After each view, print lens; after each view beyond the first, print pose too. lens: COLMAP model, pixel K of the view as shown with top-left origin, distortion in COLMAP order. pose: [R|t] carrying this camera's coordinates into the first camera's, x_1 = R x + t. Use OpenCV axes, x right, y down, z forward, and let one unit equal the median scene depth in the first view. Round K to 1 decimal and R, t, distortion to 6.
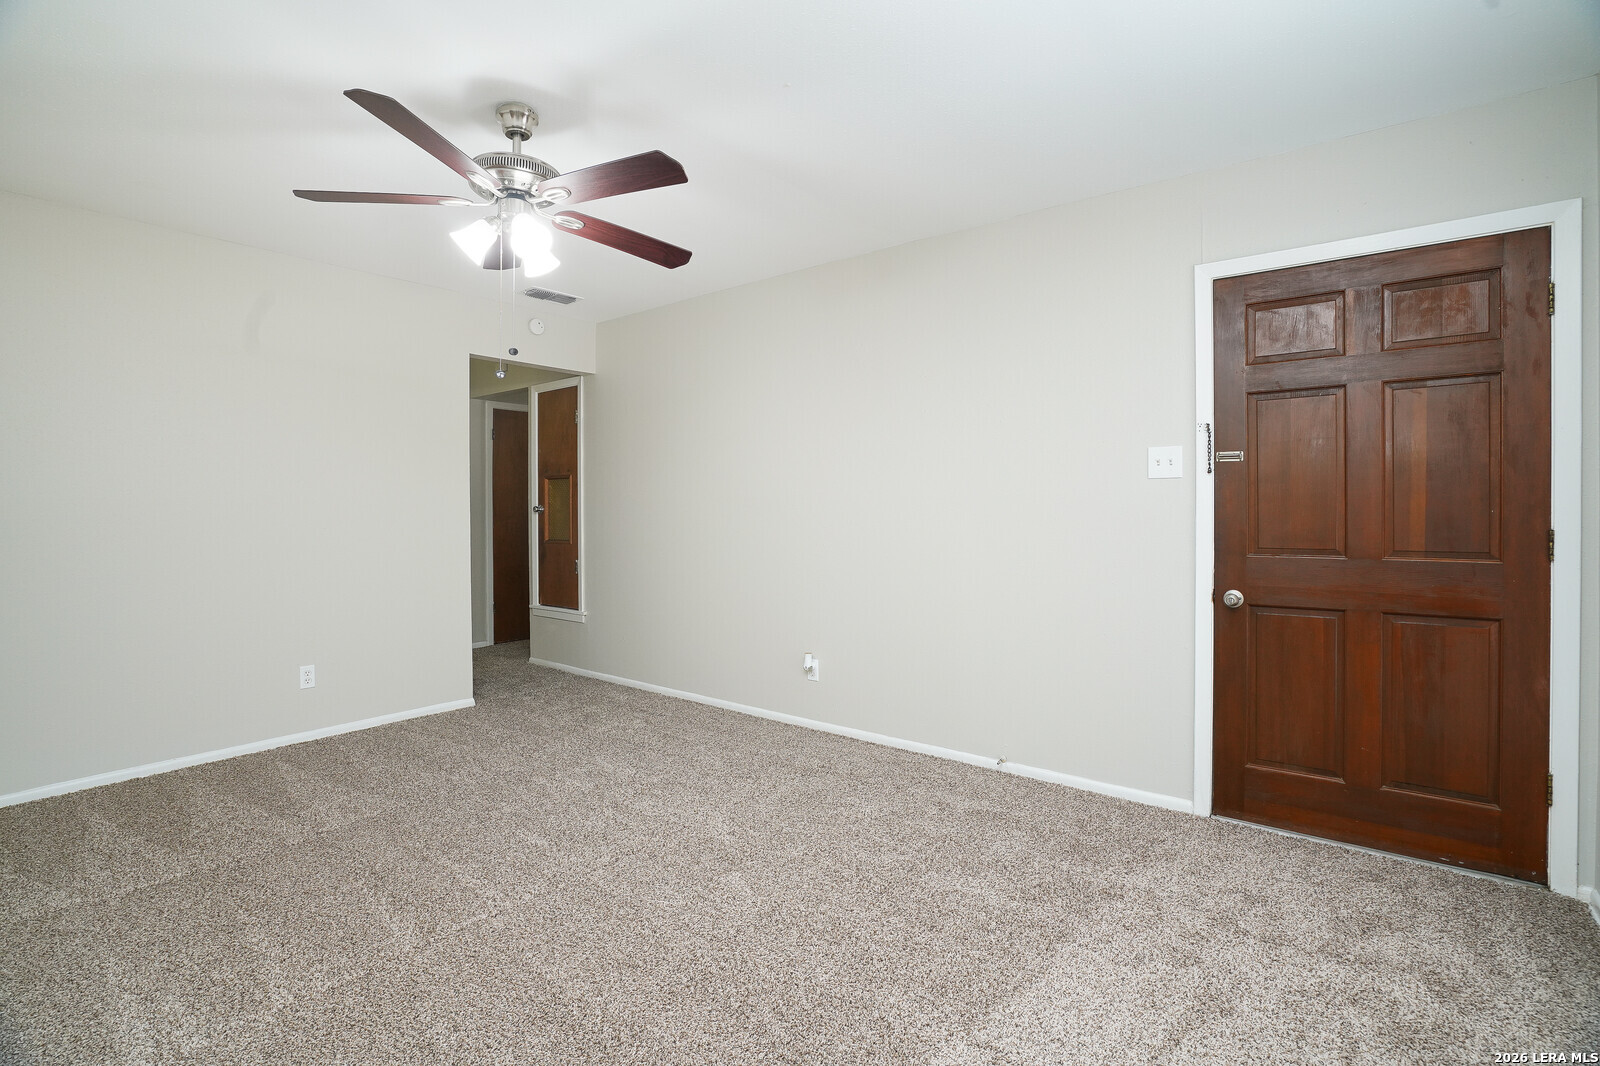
lens RADIAL K [[731.5, 0, 802.0], [0, 731.5, 505.6], [0, 0, 1]] dist [-0.002262, -0.000546]
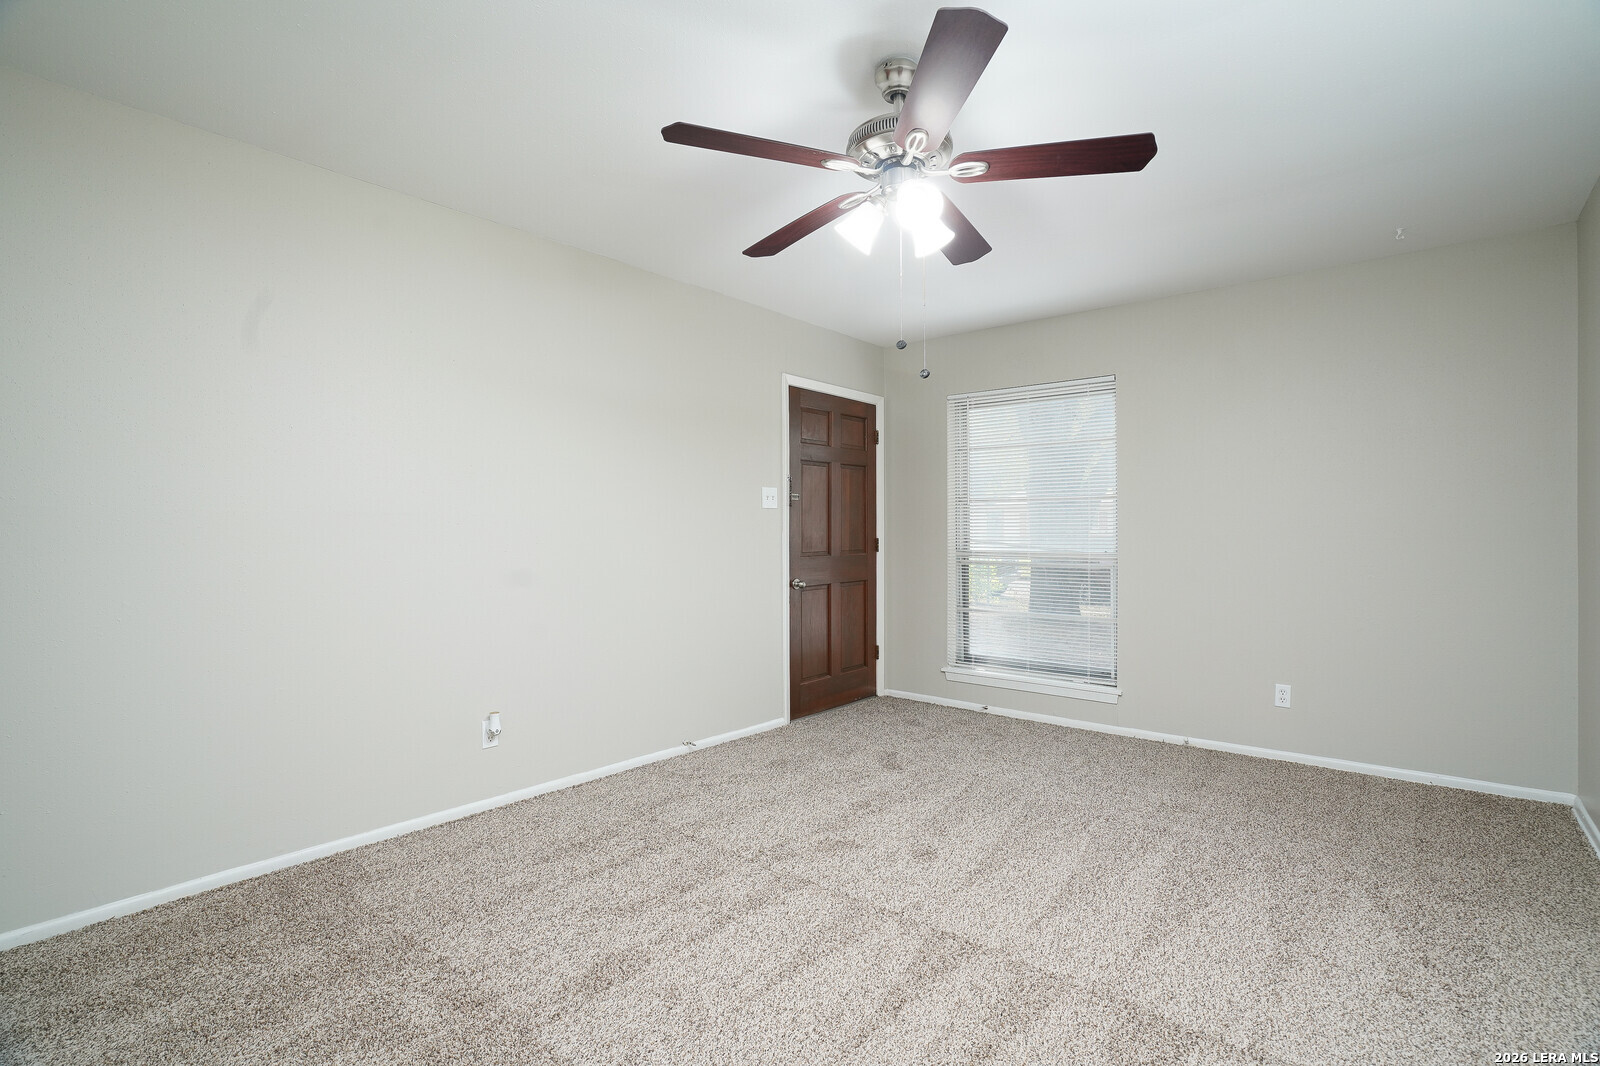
lens RADIAL K [[755.8, 0, 800.0], [0, 755.8, 533.0], [0, 0, 1]] dist [-0.001434, -0.000328]
pose [[0.074263, -0.000680, 0.997238, -1.110554], [-0.003311, 0.999994, 0.000928, 0.011107], [-0.997233, -0.003371, 0.074260, 0.883004]]
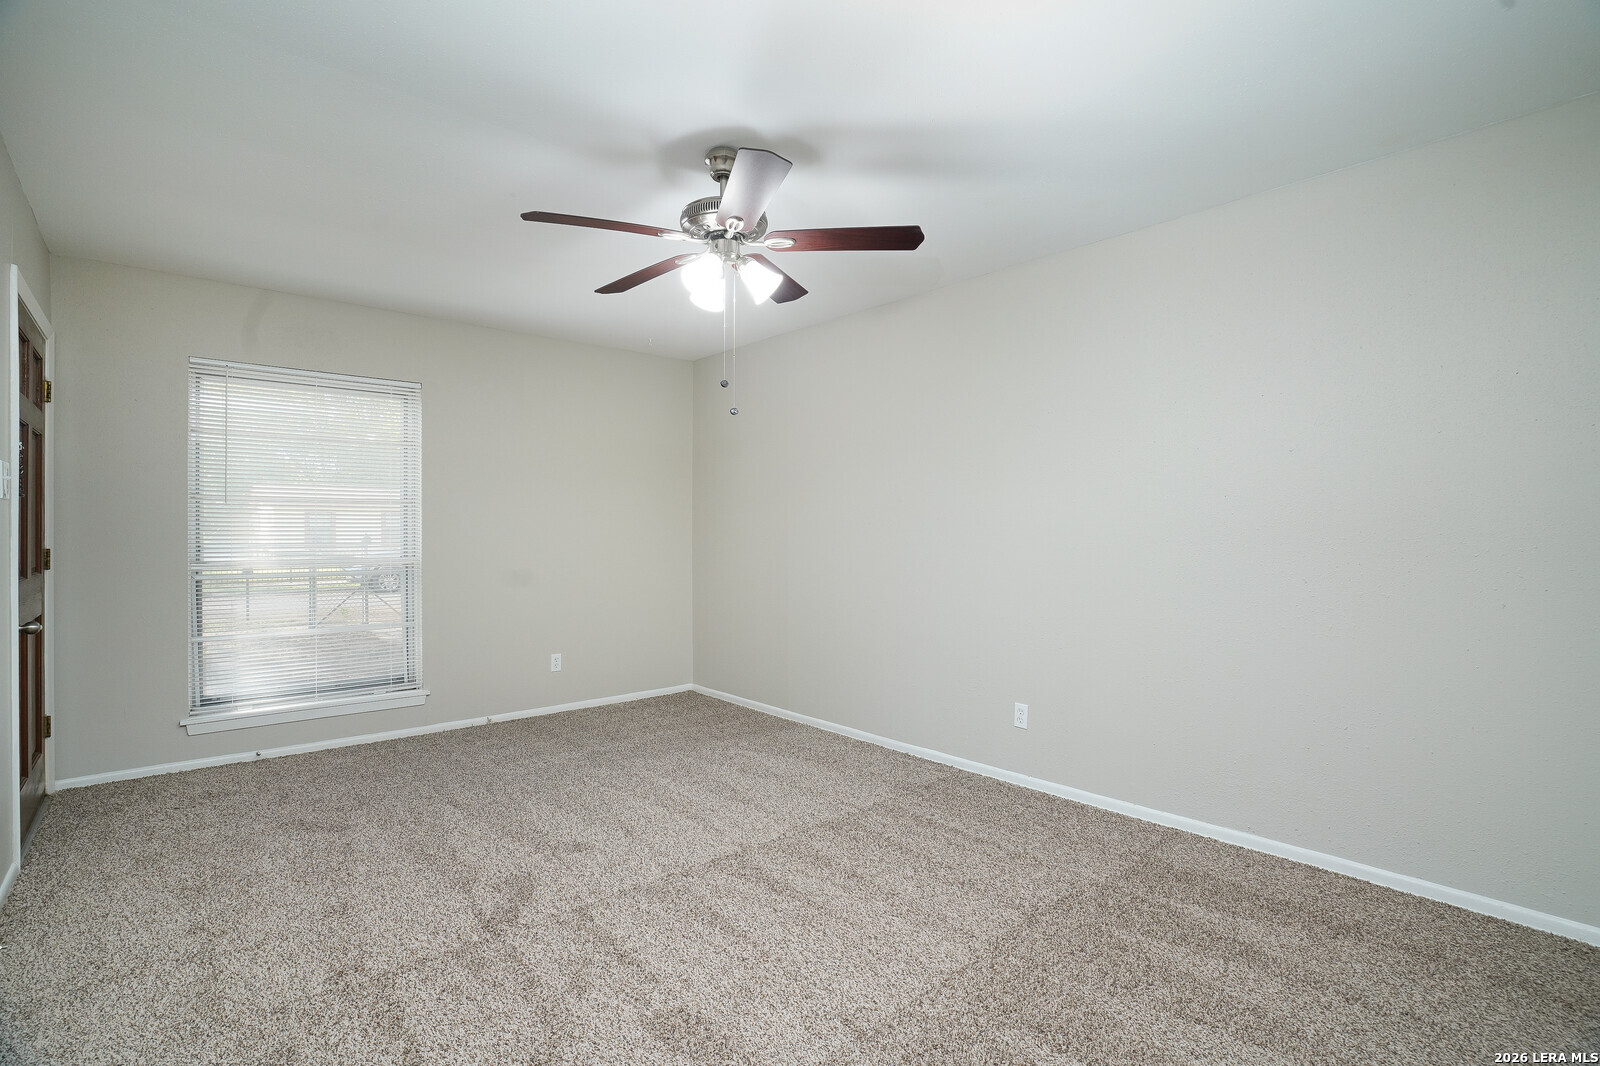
lens RADIAL K [[739.0, 0, 800.0], [0, 739.0, 533.0], [0, 0, 1]] dist [-0.001740, -0.000515]
pose [[-0.971896, 0.001147, 0.235408, -0.639504], [-0.001102, 0.999955, -0.009422, 0.012677], [-0.235408, -0.009417, -0.971851, 1.713717]]
